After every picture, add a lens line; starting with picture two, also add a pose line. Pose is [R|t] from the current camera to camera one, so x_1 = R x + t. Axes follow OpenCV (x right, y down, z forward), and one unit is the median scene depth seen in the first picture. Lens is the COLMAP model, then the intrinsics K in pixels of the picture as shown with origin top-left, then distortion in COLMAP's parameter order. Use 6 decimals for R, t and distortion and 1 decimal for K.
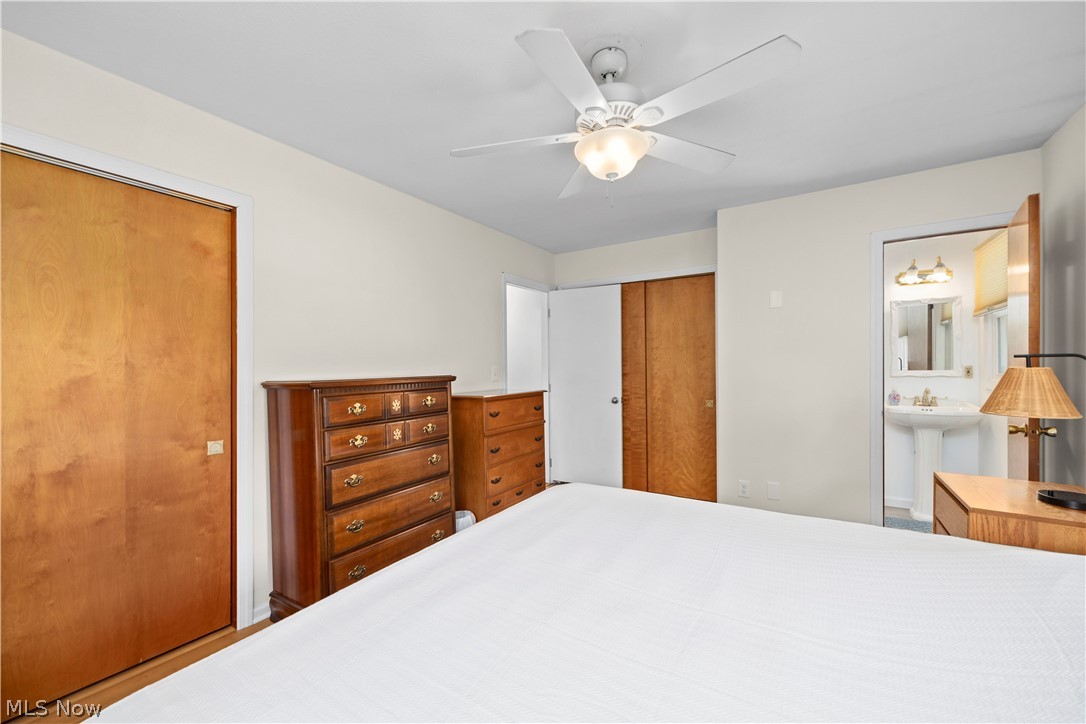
lens RADIAL K [[429.2, 0, 540.9], [0, 429.2, 366.6], [0, 0, 1]] dist [0.000256, -0.000298]
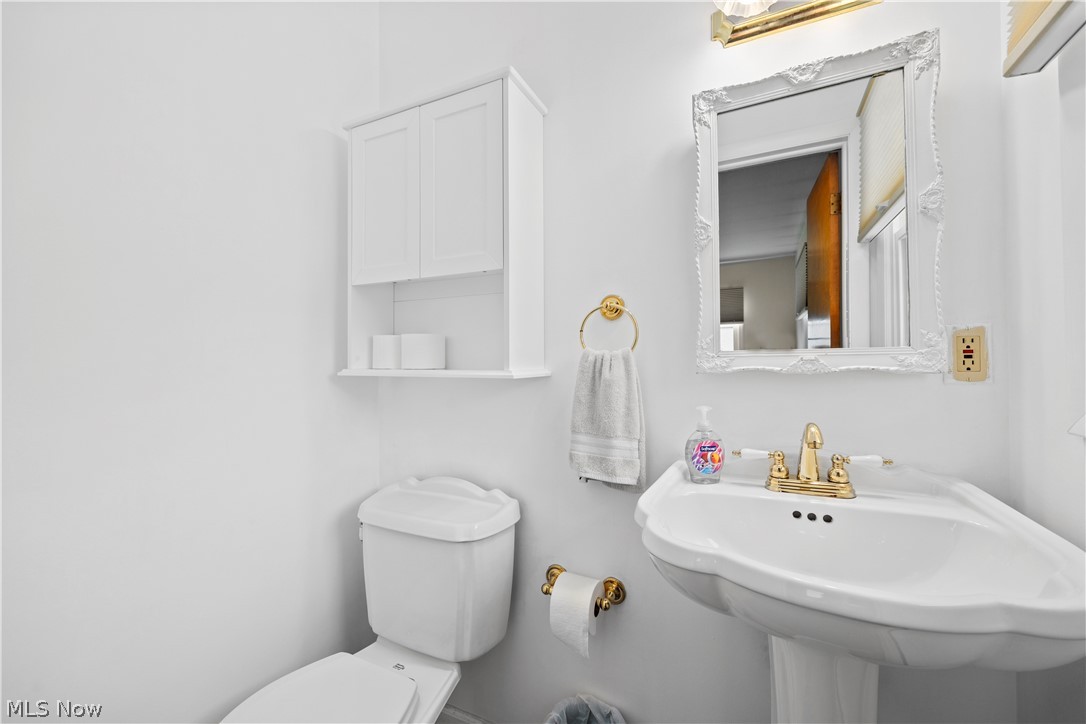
lens RADIAL K [[429.2, 0, 546.9], [0, 429.2, 358.0], [0, 0, 1]] dist [0.000256, -0.000298]
pose [[0.991425, 0.006097, 0.130536, 0.734288], [-0.003814, 0.999836, -0.017729, 0.019497], [-0.130623, 0.017079, 0.991285, 0.794371]]
